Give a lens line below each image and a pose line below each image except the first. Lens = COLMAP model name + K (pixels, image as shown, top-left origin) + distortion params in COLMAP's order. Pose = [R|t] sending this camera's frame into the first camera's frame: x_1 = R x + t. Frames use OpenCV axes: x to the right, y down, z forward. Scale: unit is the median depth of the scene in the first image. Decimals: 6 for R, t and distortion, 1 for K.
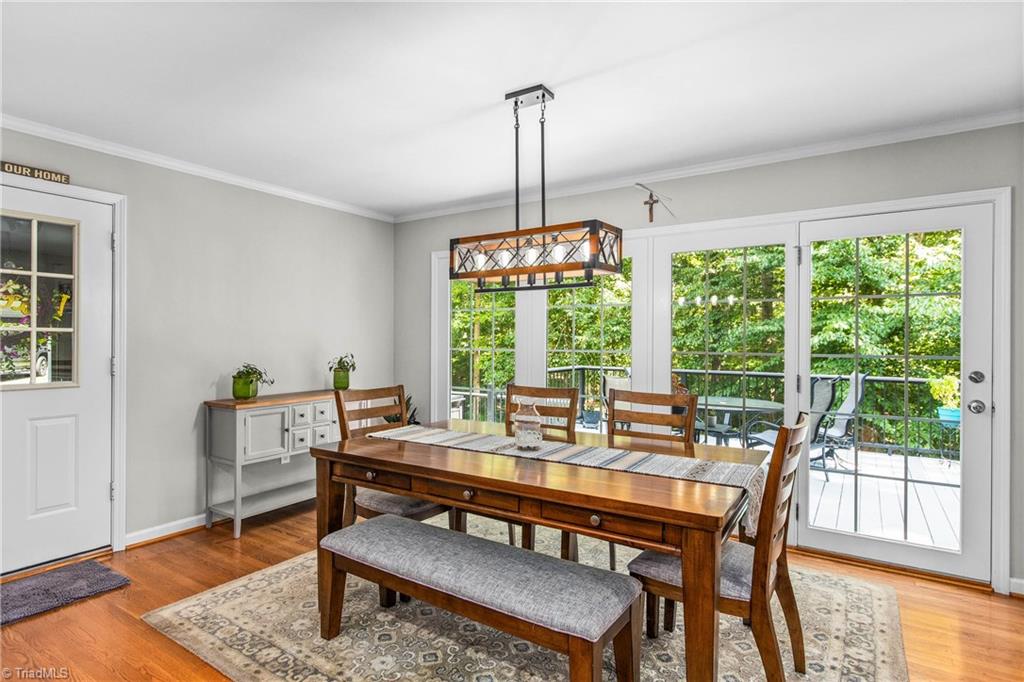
lens RADIAL K [[532.1, 0, 515.1], [0, 532.1, 344.3], [0, 0, 1]] dist [0.000976, 0.000044]
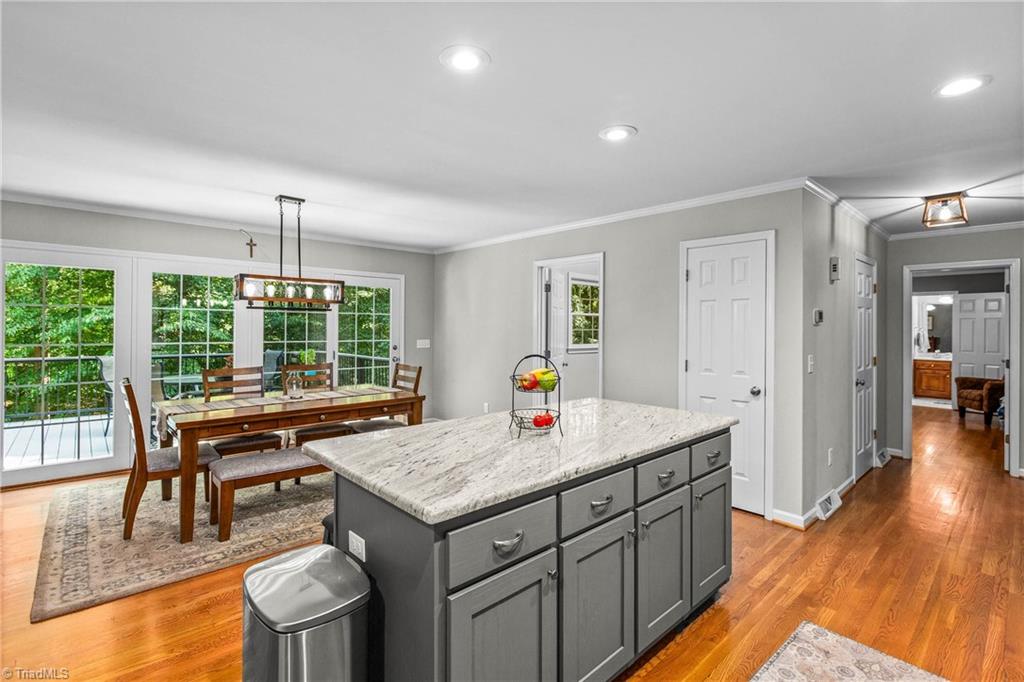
lens RADIAL K [[482.6, 0, 507.0], [0, 482.6, 325.6], [0, 0, 1]] dist [-0.000184, -0.002444]
pose [[0.252459, -0.003355, 0.967602, -1.046050], [-0.001013, 0.999993, 0.003731, -0.043544], [-0.967607, -0.001922, 0.252454, -0.081627]]
